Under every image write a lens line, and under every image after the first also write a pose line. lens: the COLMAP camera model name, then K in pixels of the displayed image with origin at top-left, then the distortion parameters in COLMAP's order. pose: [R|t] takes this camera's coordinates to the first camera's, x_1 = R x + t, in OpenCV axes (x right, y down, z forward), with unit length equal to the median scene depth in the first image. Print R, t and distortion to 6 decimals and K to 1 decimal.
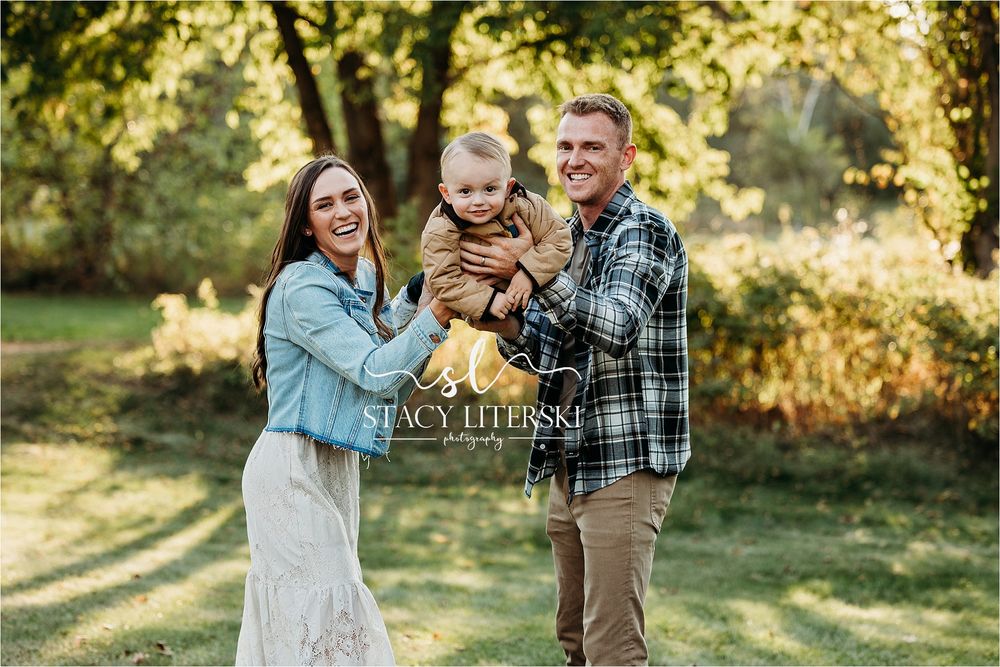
lens RADIAL K [[2528.9, 0, 501.8], [0, 2528.9, 336.1], [0, 0, 1]] dist [0.151109, 0.000000]
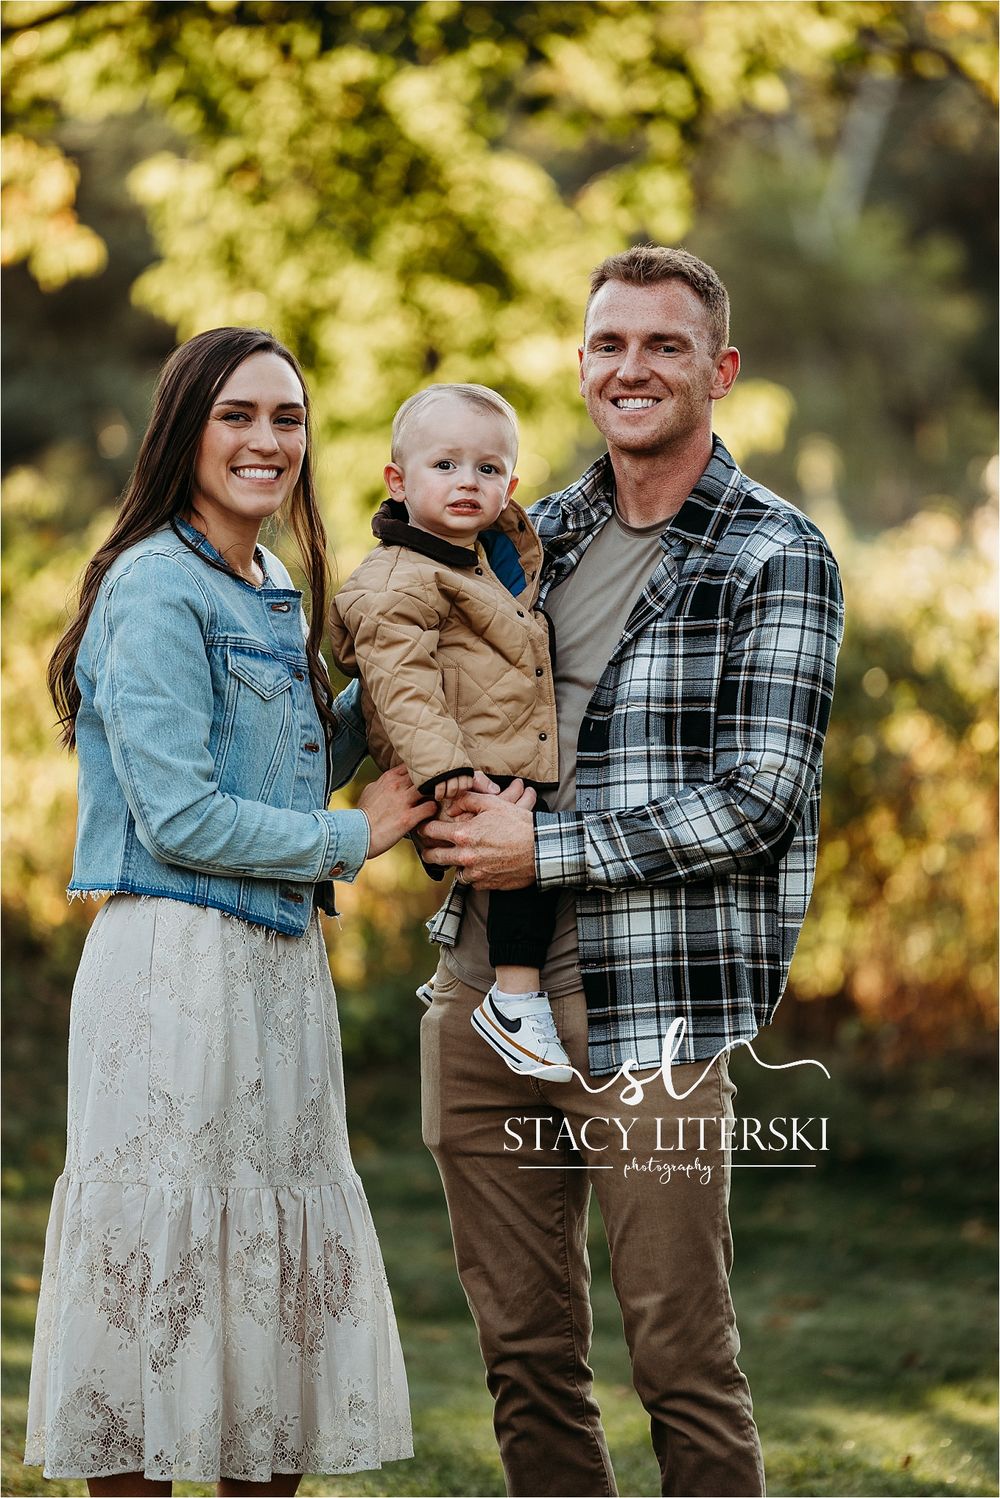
lens RADIAL K [[8196.2, 0, 498.4], [0, 8196.2, 753.7], [0, 0, 1]] dist [0.555609, 0.000000]
pose [[0.996262, 0.021660, 0.083621, -0.050709], [-0.020768, 0.999718, -0.011524, 0.009754], [-0.083847, 0.009744, 0.996431, -0.235485]]
